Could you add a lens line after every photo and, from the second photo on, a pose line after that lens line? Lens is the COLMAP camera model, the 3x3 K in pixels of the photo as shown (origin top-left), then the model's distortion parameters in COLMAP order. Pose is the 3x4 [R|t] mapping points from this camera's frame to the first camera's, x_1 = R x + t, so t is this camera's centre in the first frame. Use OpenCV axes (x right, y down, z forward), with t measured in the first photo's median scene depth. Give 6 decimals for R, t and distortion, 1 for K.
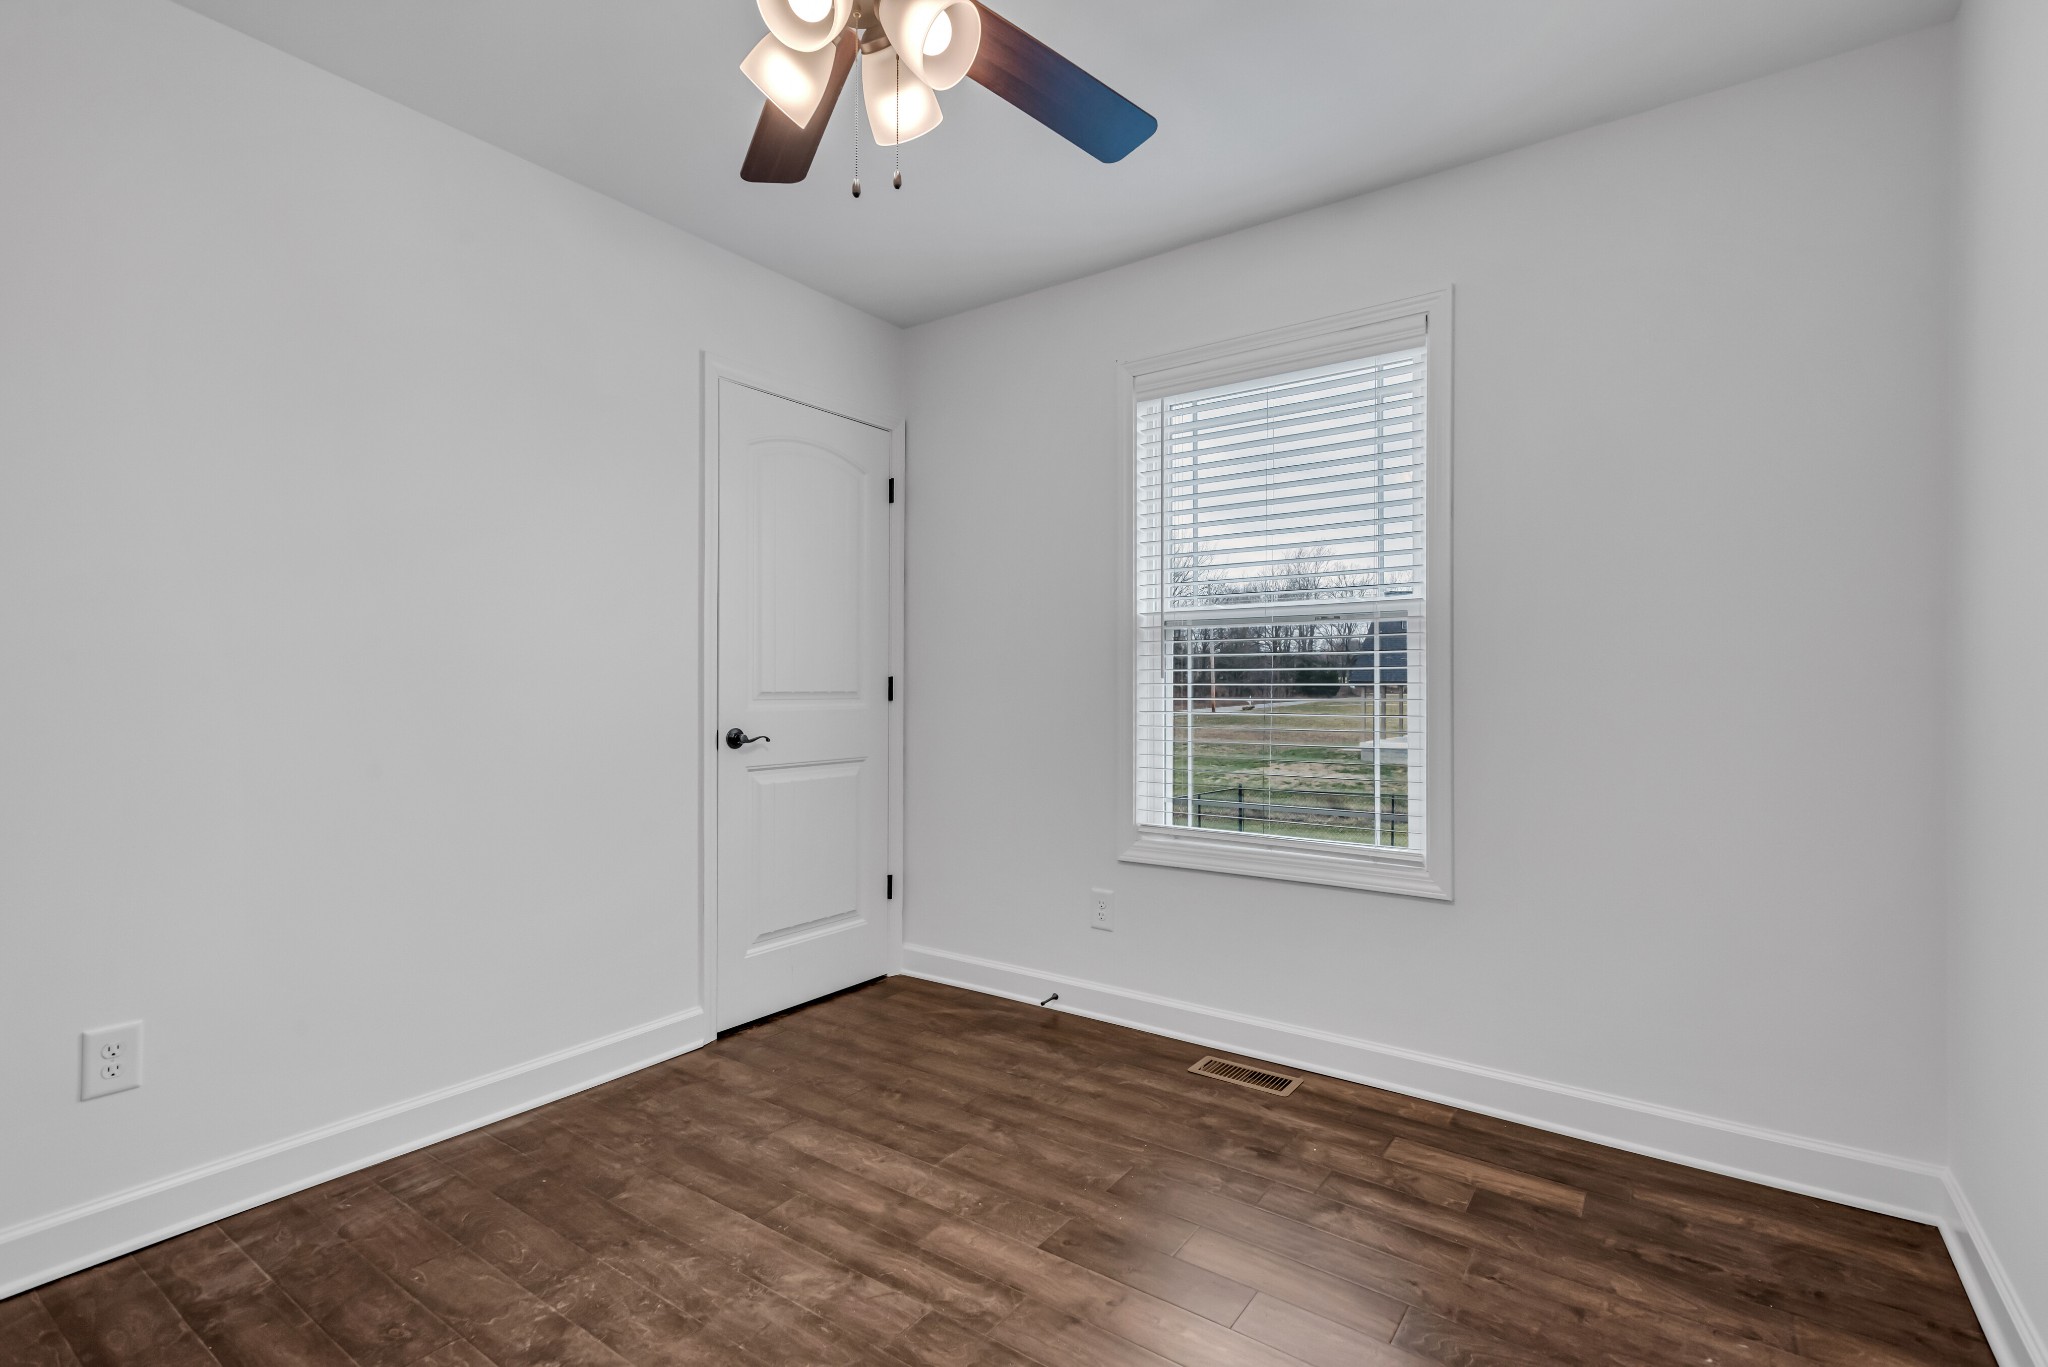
lens RADIAL K [[966.0, 0, 1009.5], [0, 966.0, 697.1], [0, 0, 1]] dist [0.018112, -0.005706]
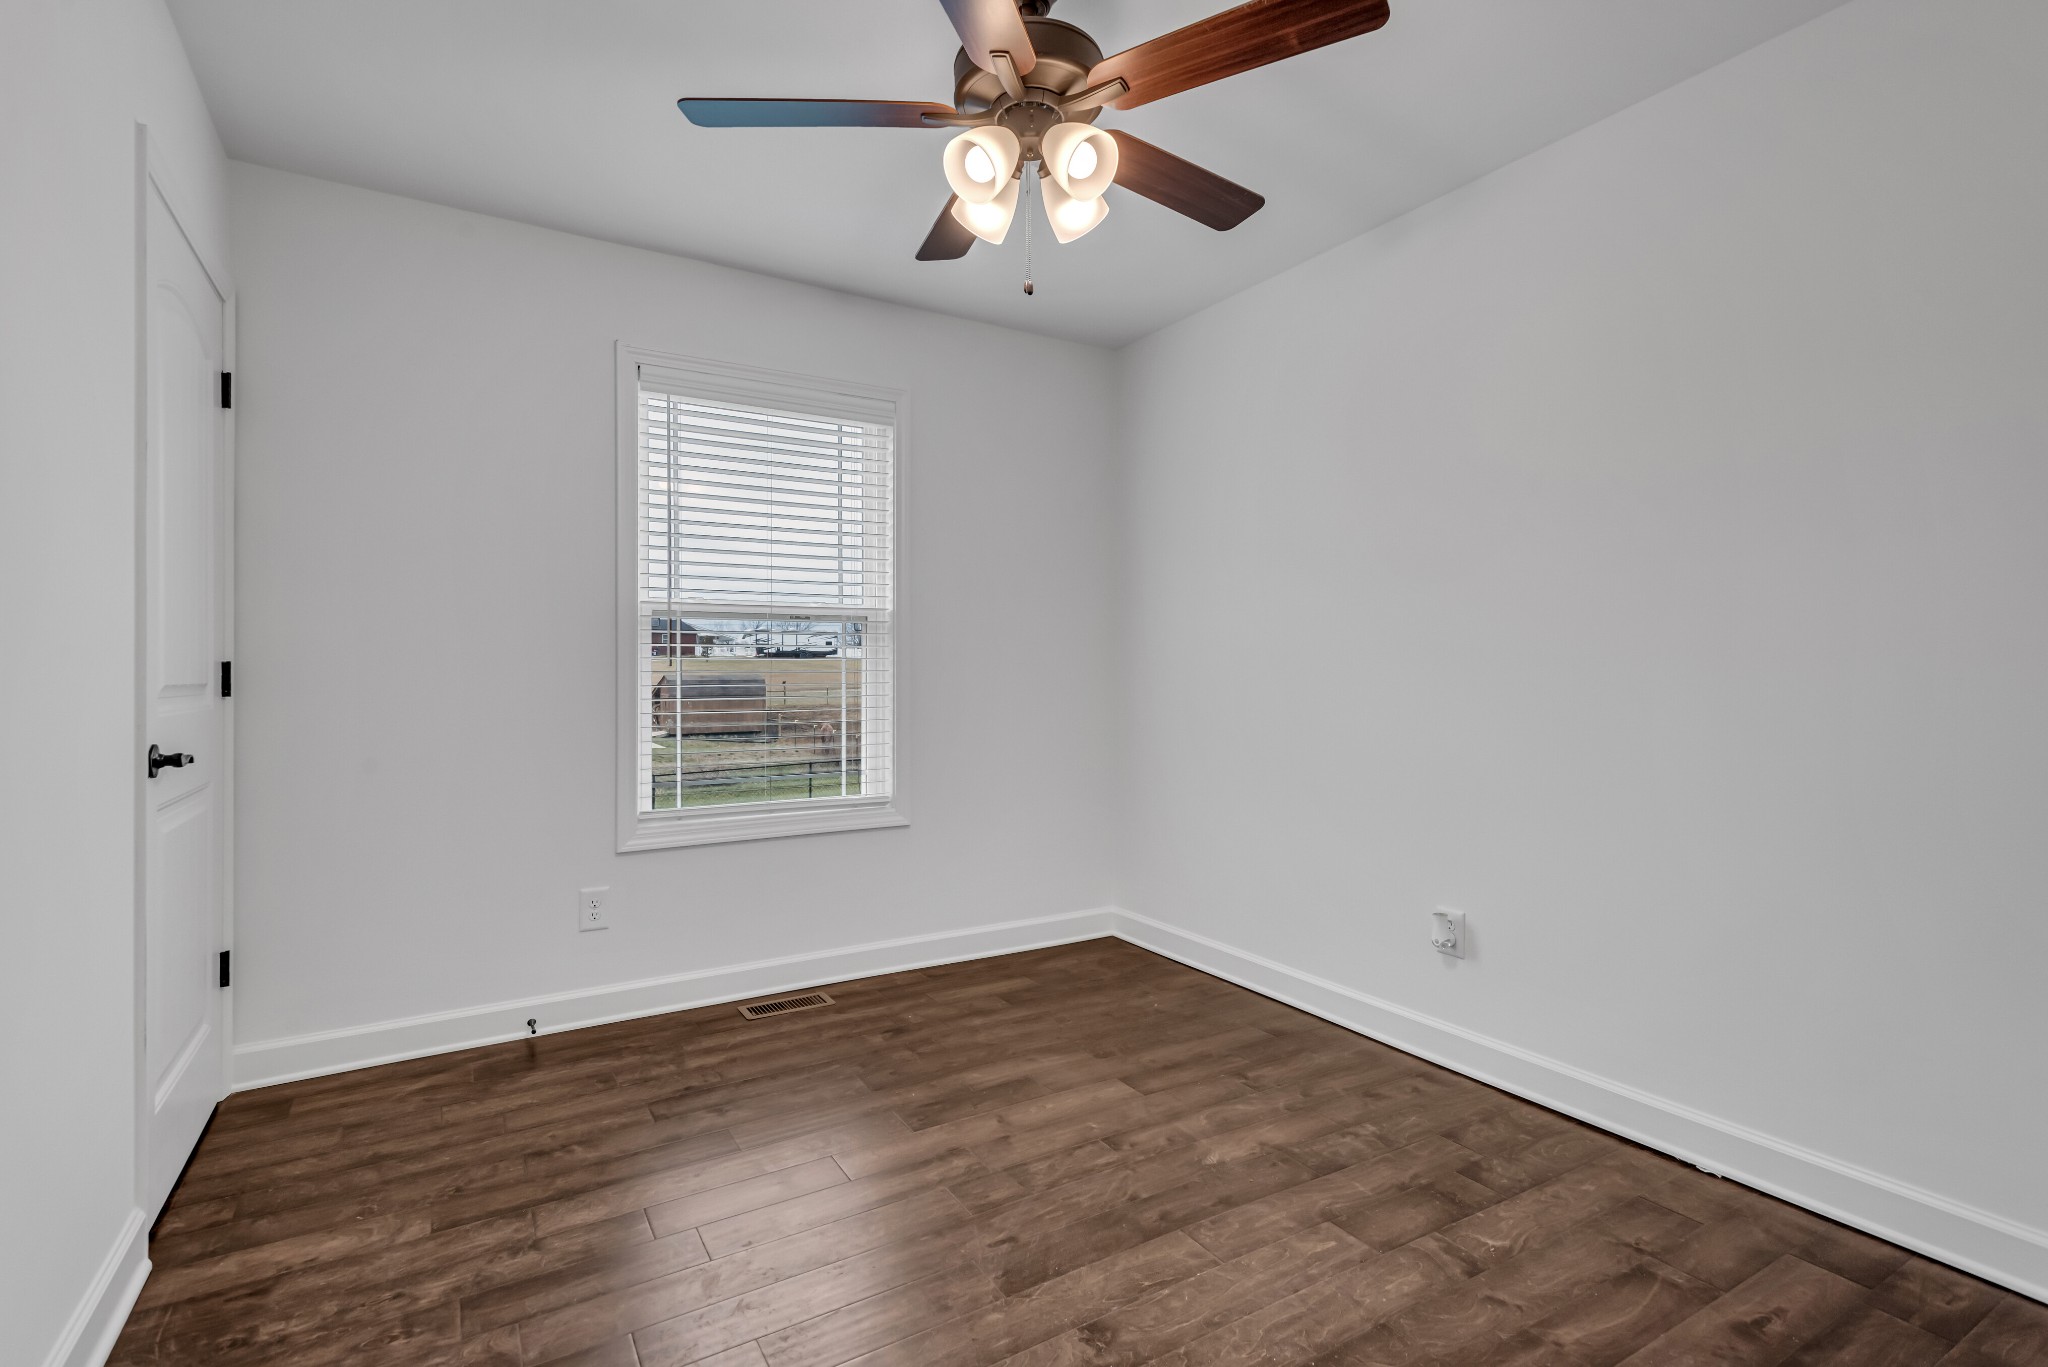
lens RADIAL K [[966.0, 0, 1031.1], [0, 966.0, 685.1], [0, 0, 1]] dist [0.018112, -0.005706]
pose [[0.381462, -0.010639, 0.924323, -0.721561], [0.017561, 0.999837, 0.004261, 0.004079], [-0.924218, 0.014606, 0.381586, 0.276583]]
